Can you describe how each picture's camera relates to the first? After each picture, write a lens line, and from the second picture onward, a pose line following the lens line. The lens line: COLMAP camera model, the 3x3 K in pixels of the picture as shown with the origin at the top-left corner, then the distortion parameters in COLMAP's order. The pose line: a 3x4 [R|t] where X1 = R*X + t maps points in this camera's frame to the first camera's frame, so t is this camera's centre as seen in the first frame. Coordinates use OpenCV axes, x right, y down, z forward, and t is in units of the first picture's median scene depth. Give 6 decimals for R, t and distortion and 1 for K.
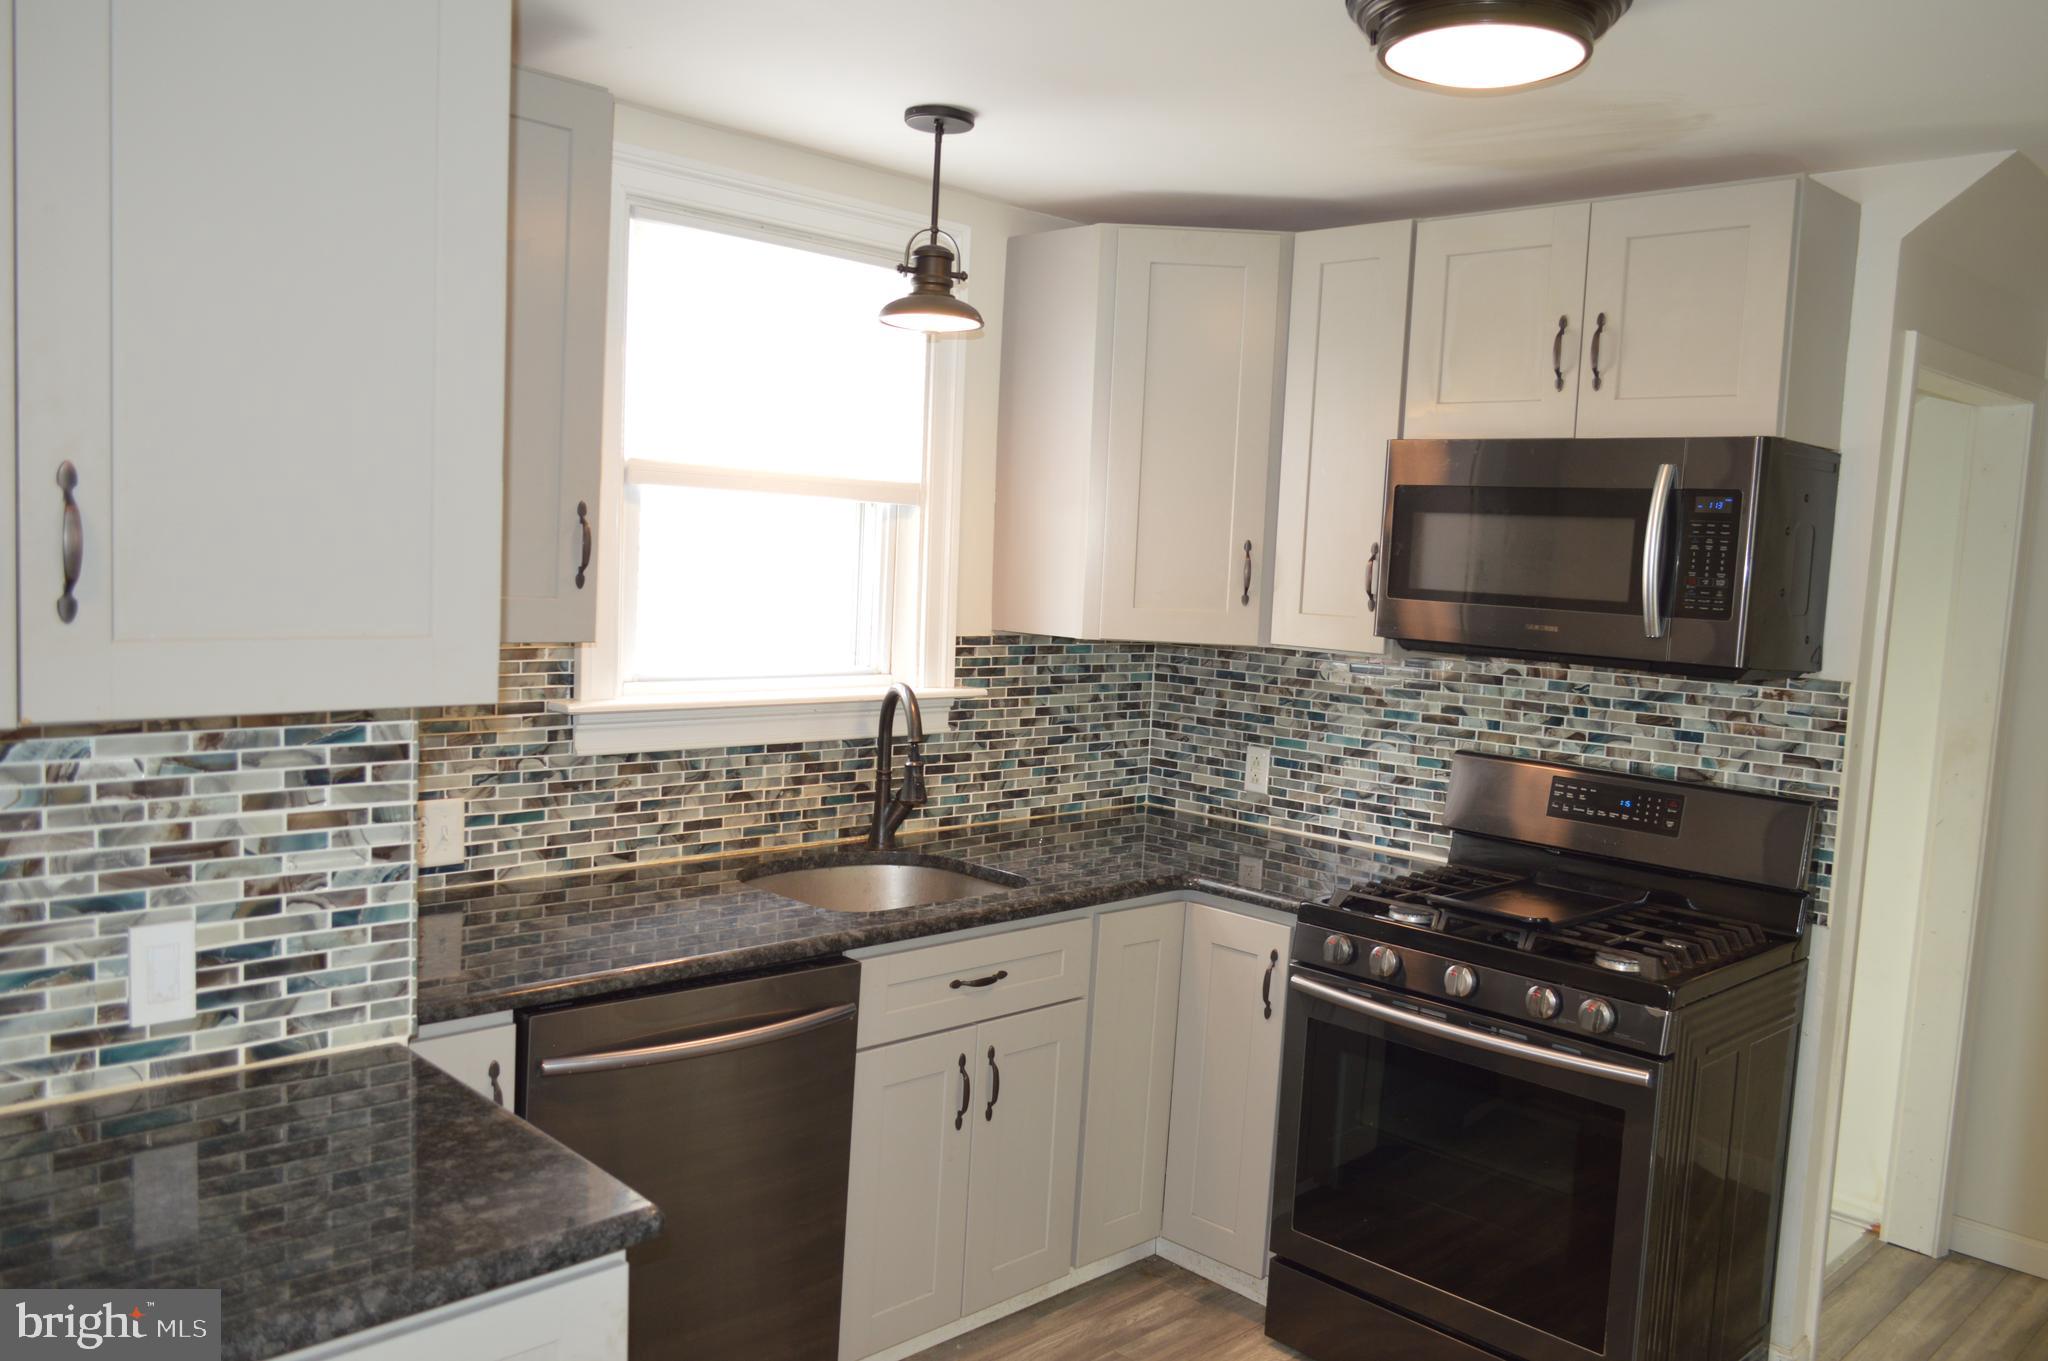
lens RADIAL K [[1605.6, 0, 1024.0], [0, 1605.6, 680.5], [0, 0, 1]] dist [-0.030534, 0.000473]
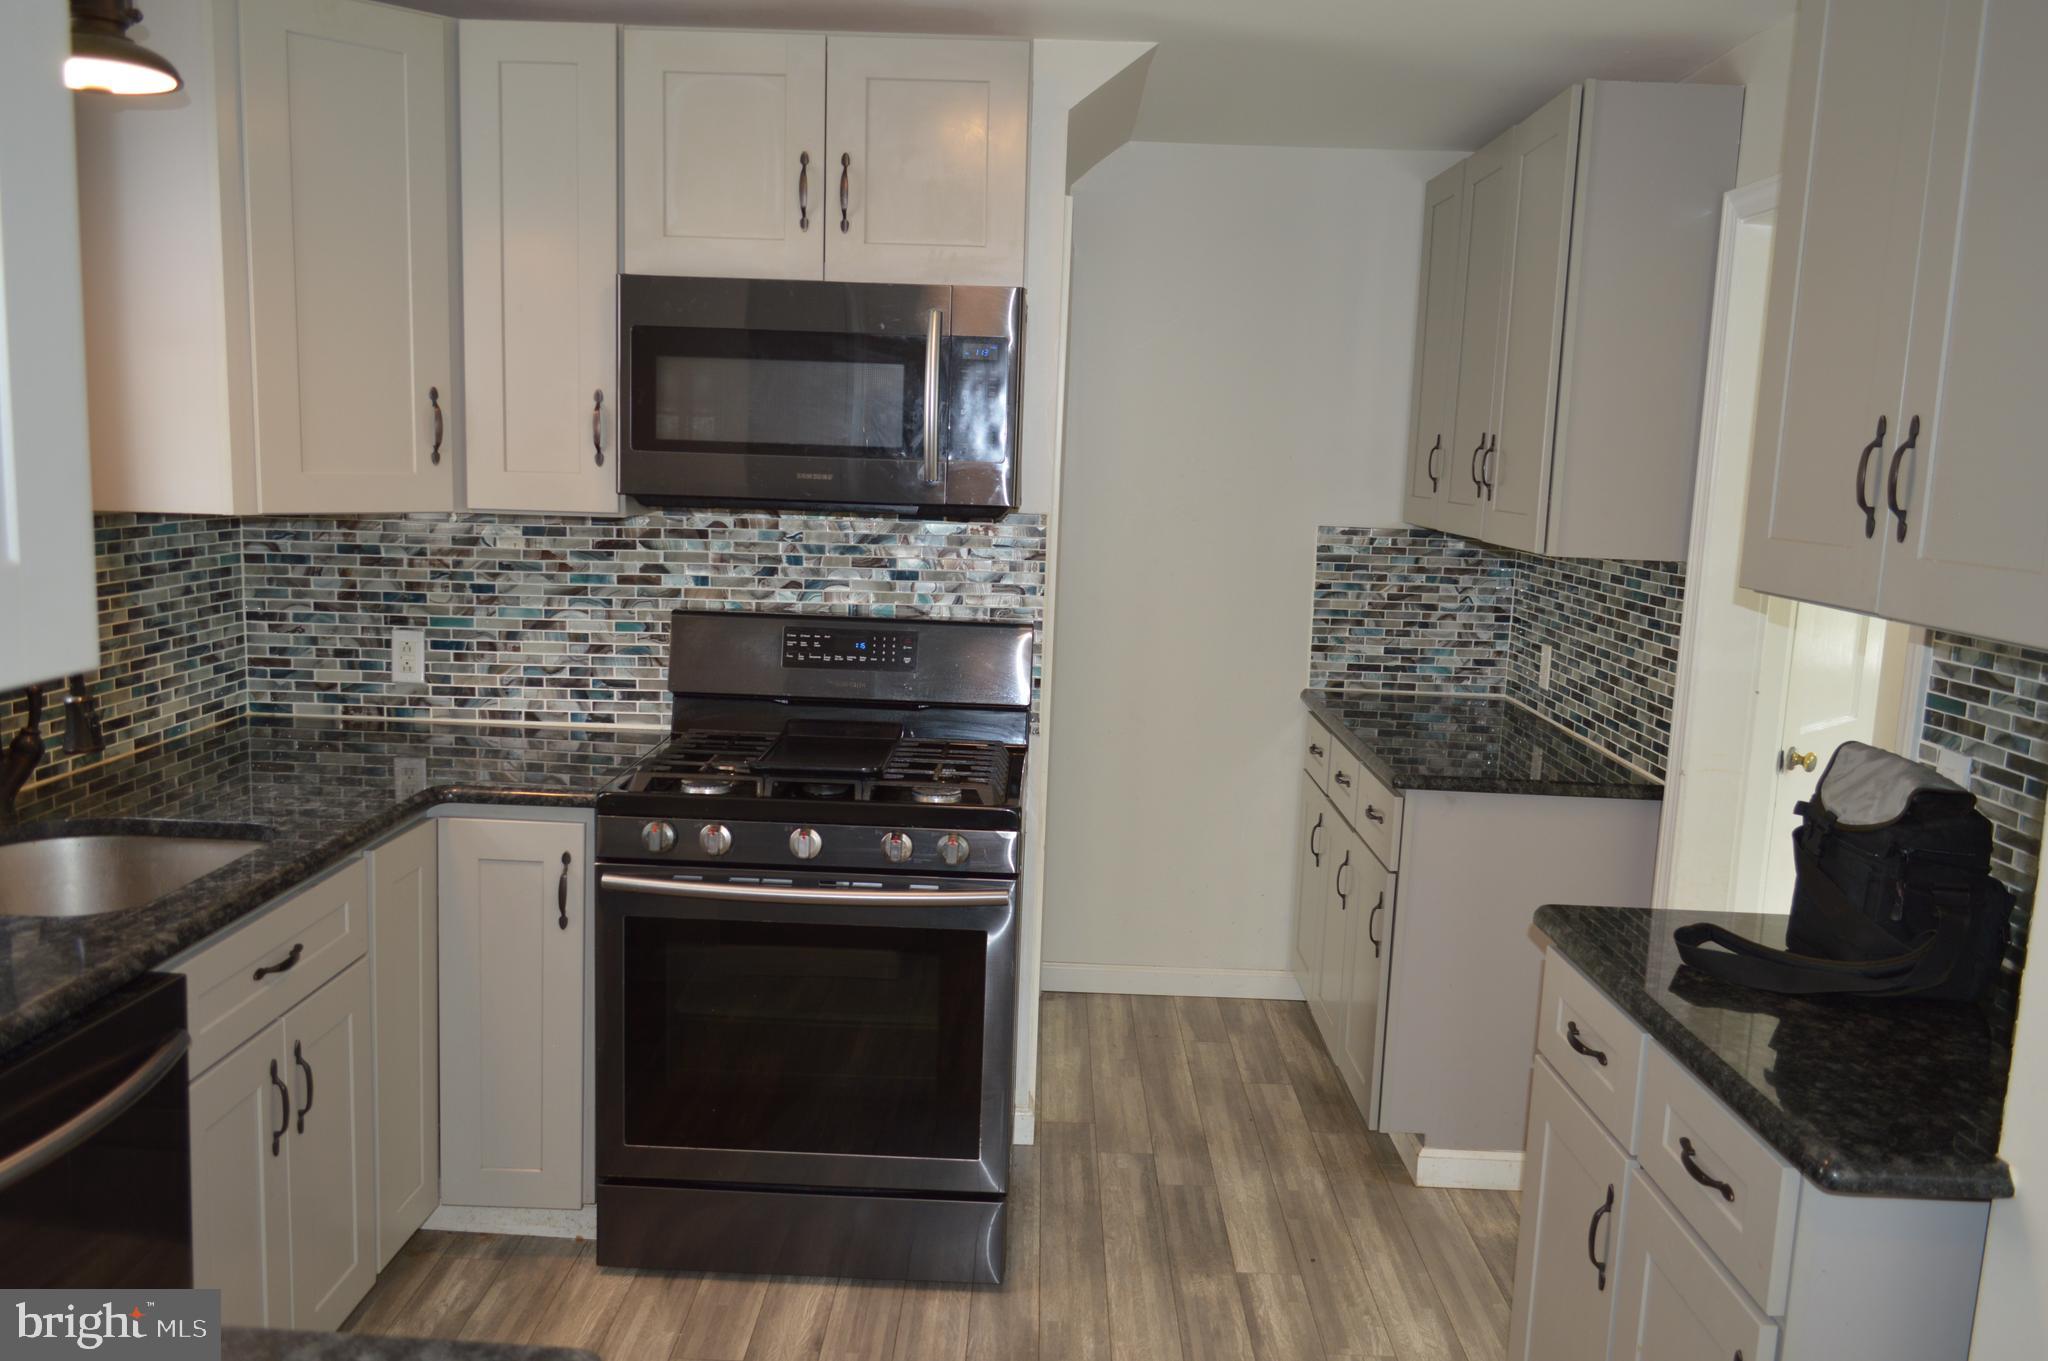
lens RADIAL K [[1605.6, 0, 1024.0], [0, 1605.6, 680.5], [0, 0, 1]] dist [-0.030534, 0.000473]
pose [[0.712904, -0.124335, 0.690151, -0.228671], [0.059882, 0.991355, 0.116744, -0.012910], [-0.698700, -0.041900, 0.714187, 0.165269]]
